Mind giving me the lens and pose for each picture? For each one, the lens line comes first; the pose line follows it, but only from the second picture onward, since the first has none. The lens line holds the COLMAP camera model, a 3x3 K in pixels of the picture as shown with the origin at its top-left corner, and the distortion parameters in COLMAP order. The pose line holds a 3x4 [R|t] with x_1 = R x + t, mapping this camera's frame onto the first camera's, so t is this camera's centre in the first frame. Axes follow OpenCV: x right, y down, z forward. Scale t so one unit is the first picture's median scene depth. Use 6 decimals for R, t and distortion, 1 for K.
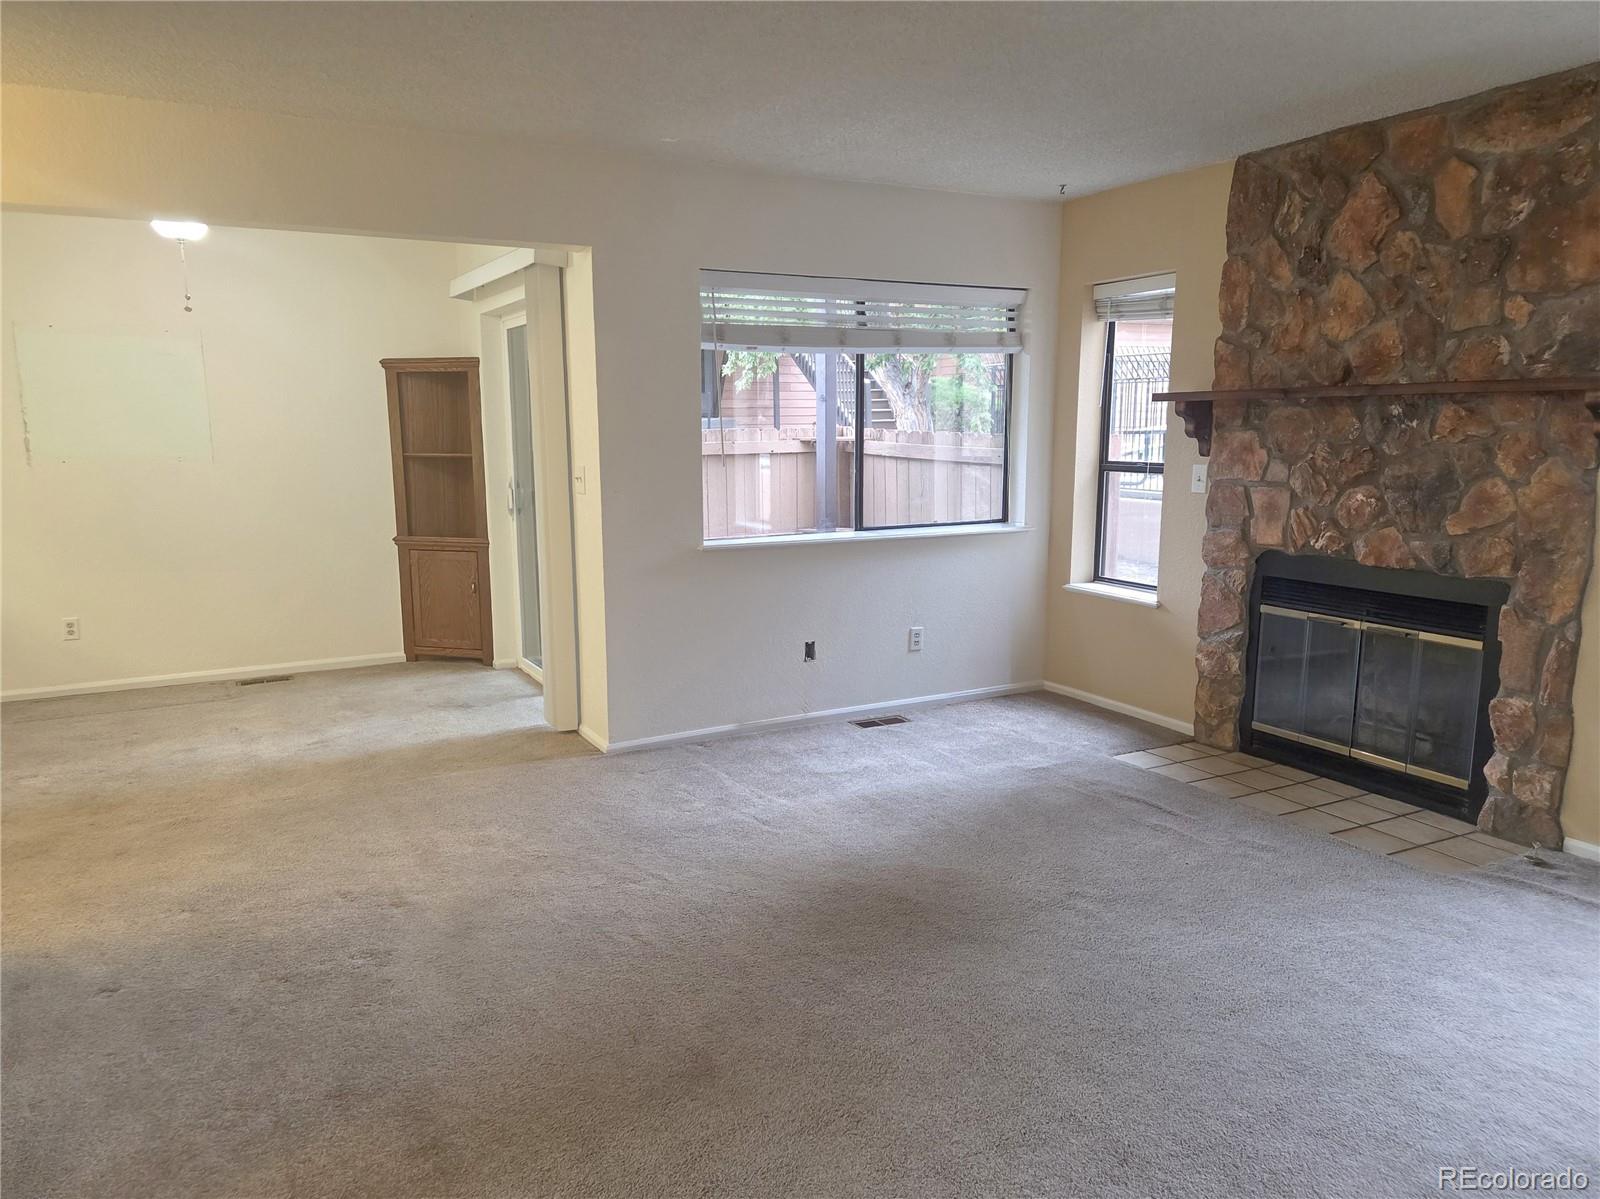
lens RADIAL K [[1100.8, 0, 780.8], [0, 1100.8, 597.9], [0, 0, 1]] dist [0.072767, 0.000425]
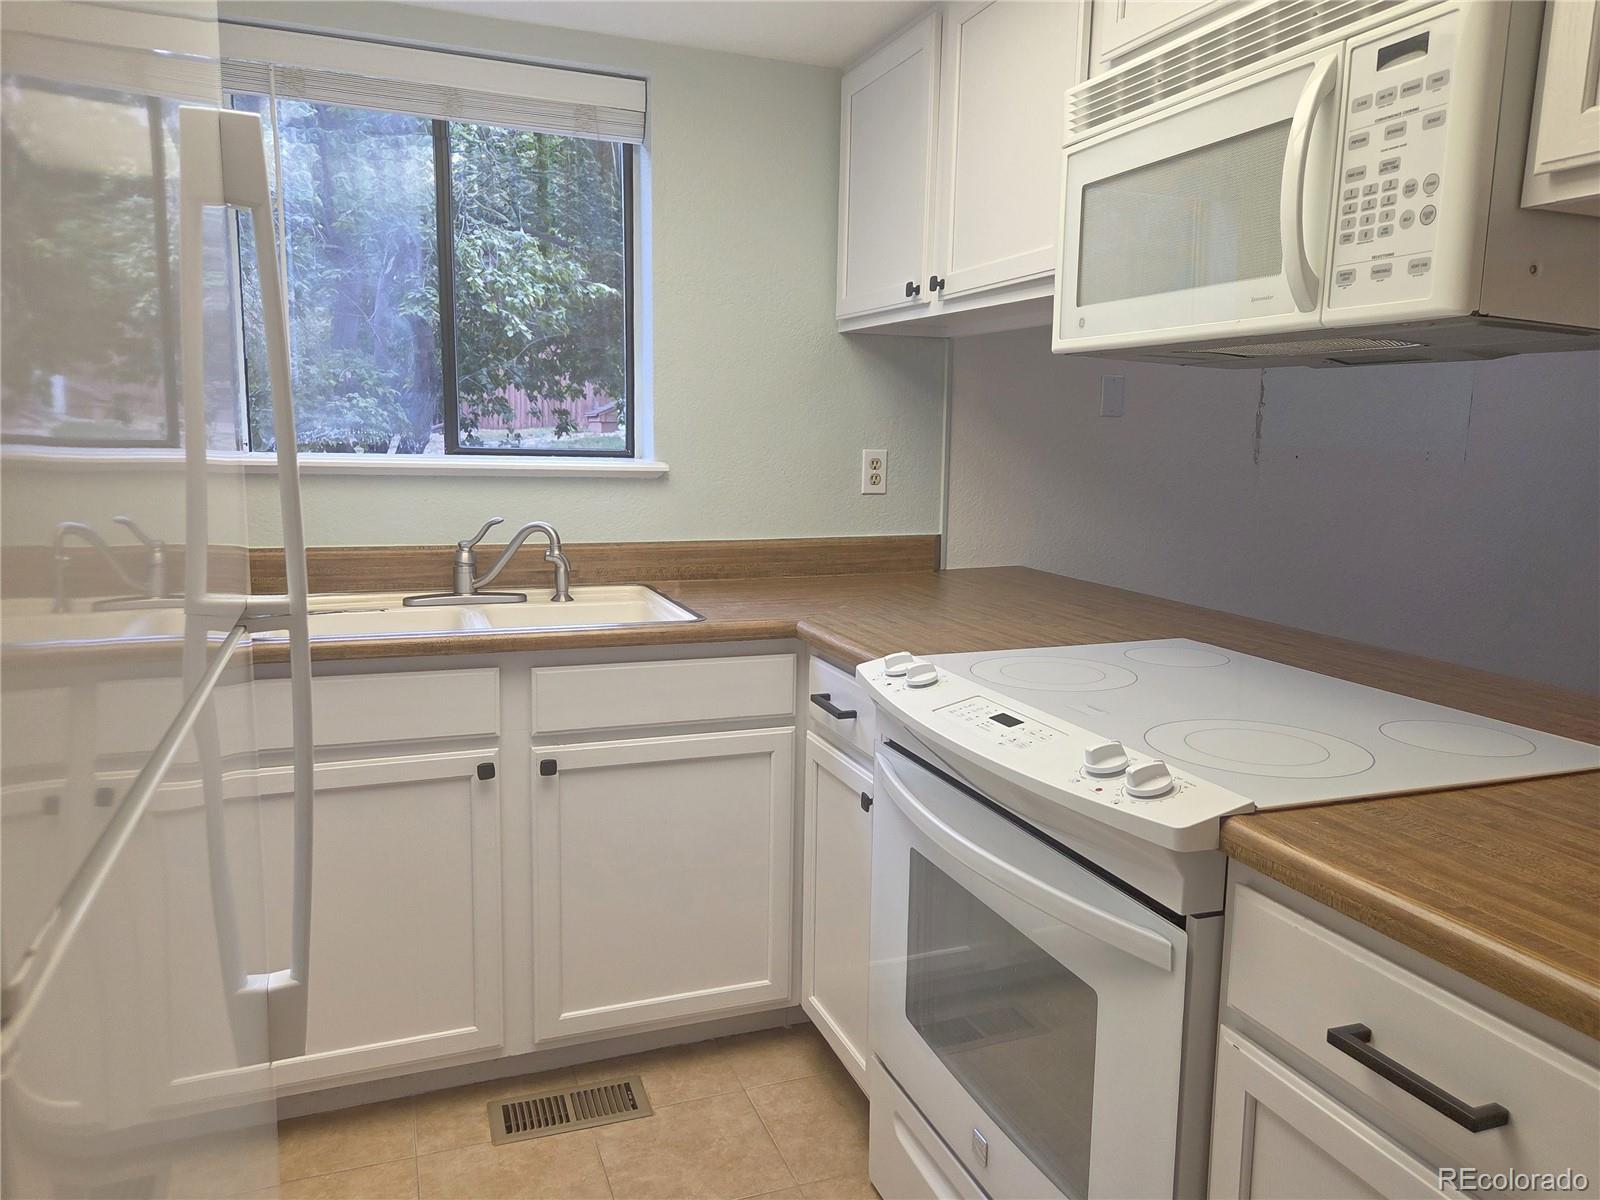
lens RADIAL K [[1135.0, 0, 802.0], [0, 1135.0, 608.4], [0, 0, 1]] dist [0.077026, -0.071299]
pose [[0.992283, 0.039182, -0.117640, -1.017846], [-0.040869, 0.999093, -0.011962, -0.031797], [0.117065, 0.016678, 0.992984, 0.490633]]
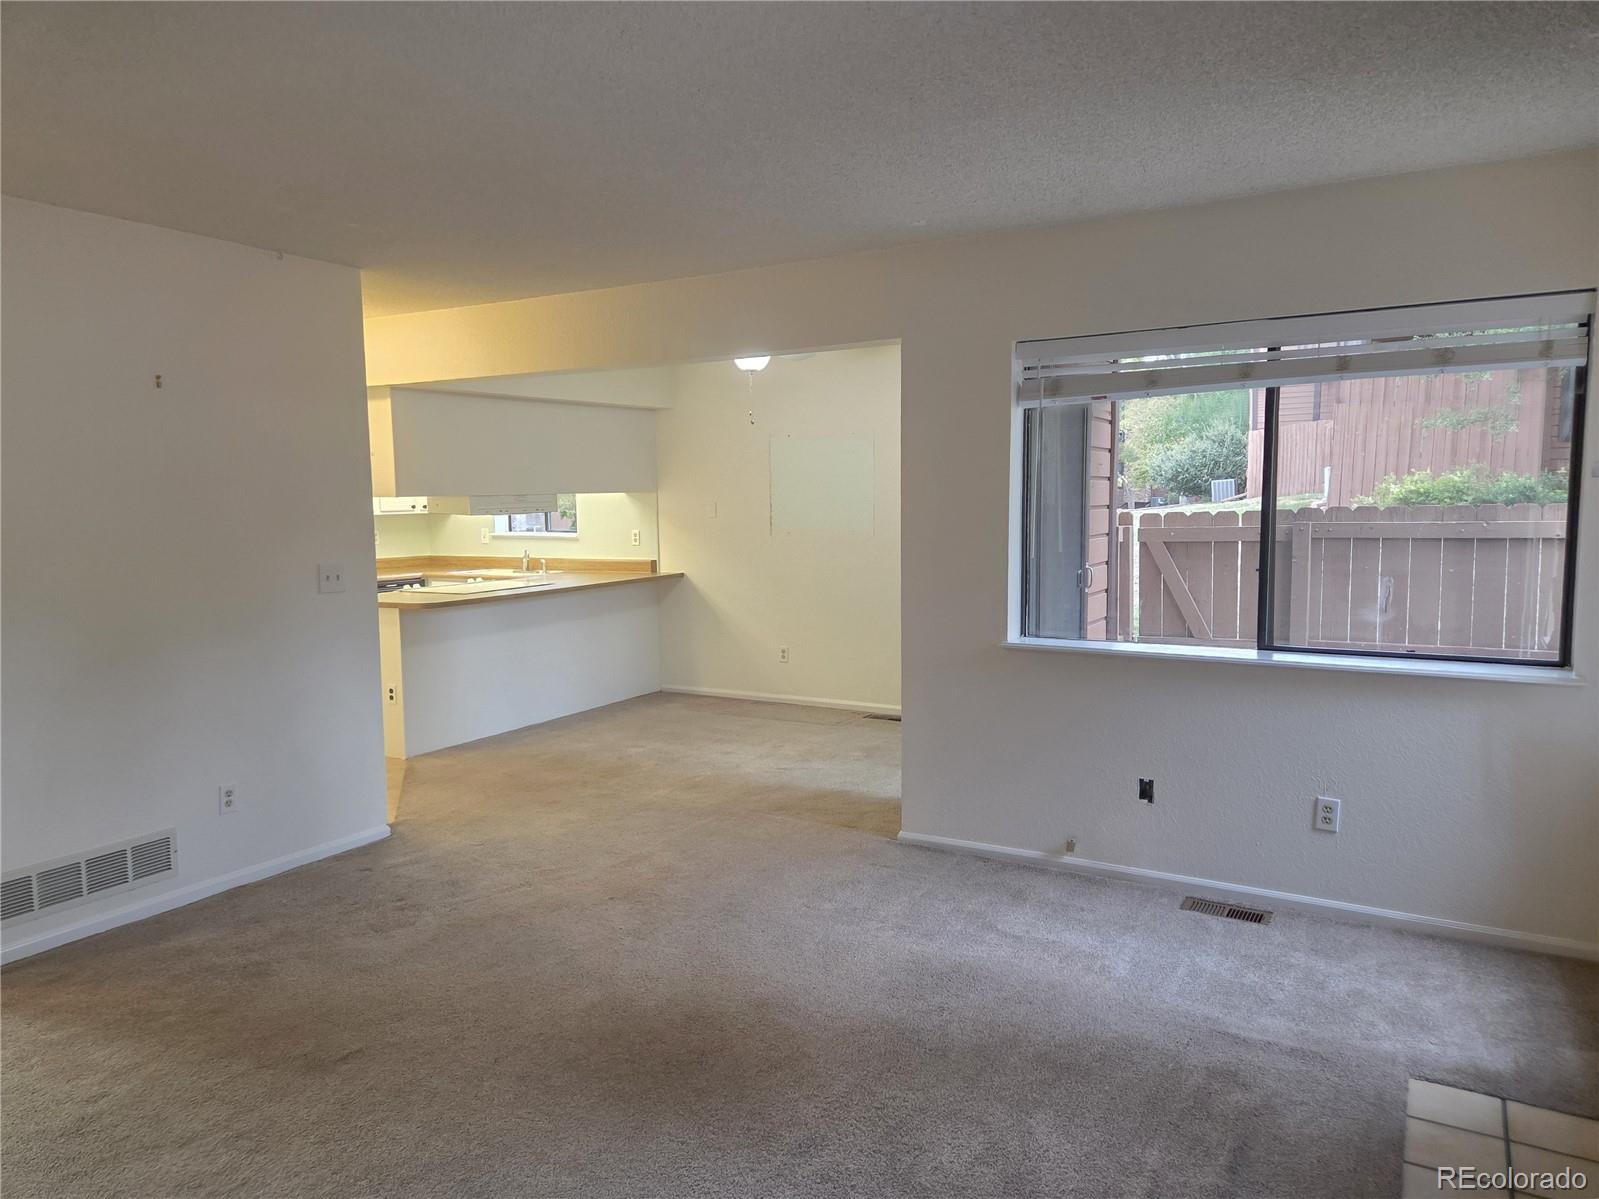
lens RADIAL K [[1071.4, 0, 811.9], [0, 1071.4, 605.8], [0, 0, 1]] dist [0.091922, -0.062951]
pose [[0.541150, 0.085341, -0.836585, 0.603094], [-0.126807, 0.991743, 0.019143, -0.076764], [0.831310, 0.095726, 0.547503, 0.403314]]
